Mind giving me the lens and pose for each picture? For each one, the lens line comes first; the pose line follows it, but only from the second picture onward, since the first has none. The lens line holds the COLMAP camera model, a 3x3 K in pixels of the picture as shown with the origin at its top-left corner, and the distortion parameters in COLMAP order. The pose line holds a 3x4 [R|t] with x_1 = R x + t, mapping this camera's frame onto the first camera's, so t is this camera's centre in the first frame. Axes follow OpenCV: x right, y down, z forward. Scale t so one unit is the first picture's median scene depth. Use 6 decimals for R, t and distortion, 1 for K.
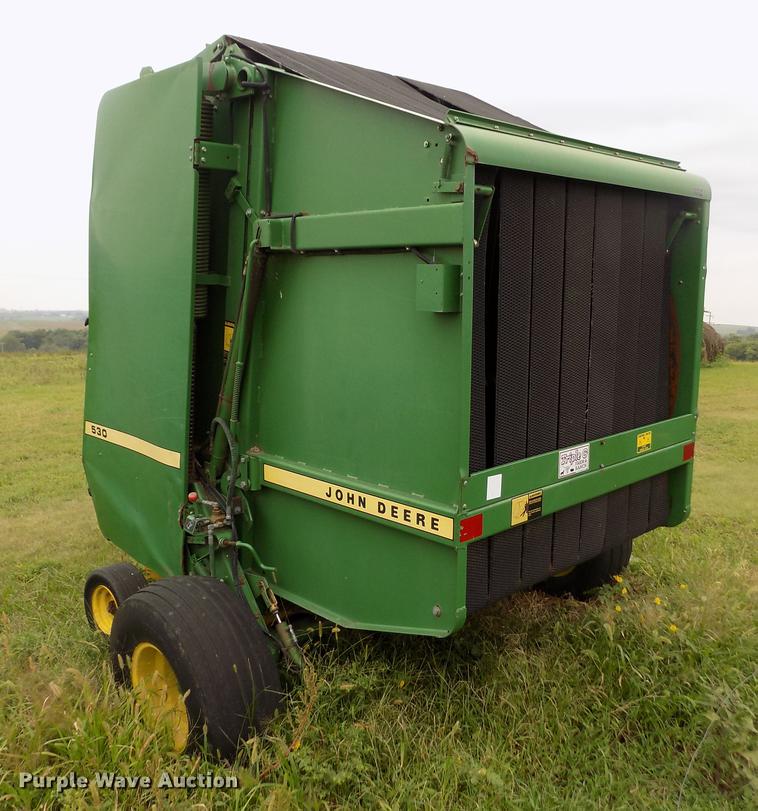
lens RADIAL K [[770.1, 0, 379.0], [0, 770.1, 405.5], [0, 0, 1]] dist [-0.019900, -0.005868]
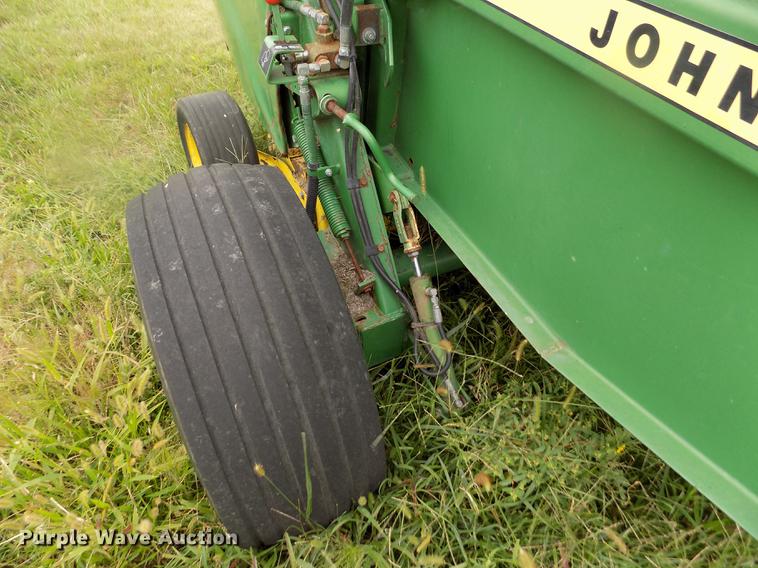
lens RADIAL K [[512.9, 0, 381.4], [0, 512.9, 278.4], [0, 0, 1]] dist [-0.064721, 0.062890]
pose [[0.945320, 0.245991, -0.214144, -0.075831], [-0.078365, 0.808678, 0.583009, 0.077597], [0.316589, -0.534349, 0.783737, 0.714271]]
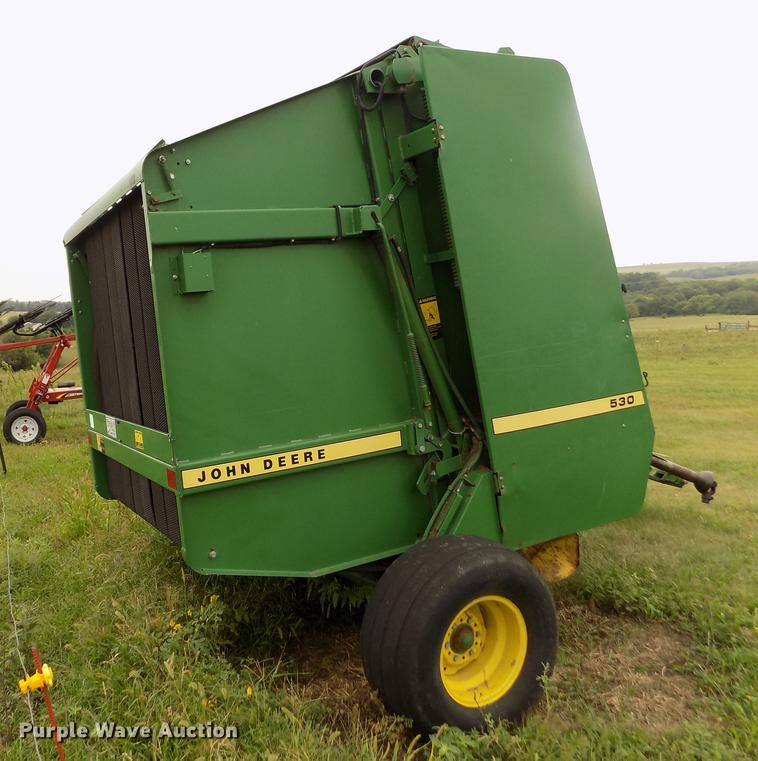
lens RADIAL K [[887.6, 0, 379.0], [0, 887.6, 380.5], [0, 0, 1]] dist [-0.009863, -0.011997]
pose [[0.178124, -0.110005, 0.977840, -1.090985], [0.232715, 0.970251, 0.066760, -0.033845], [-0.956094, 0.215666, 0.198425, 0.478216]]
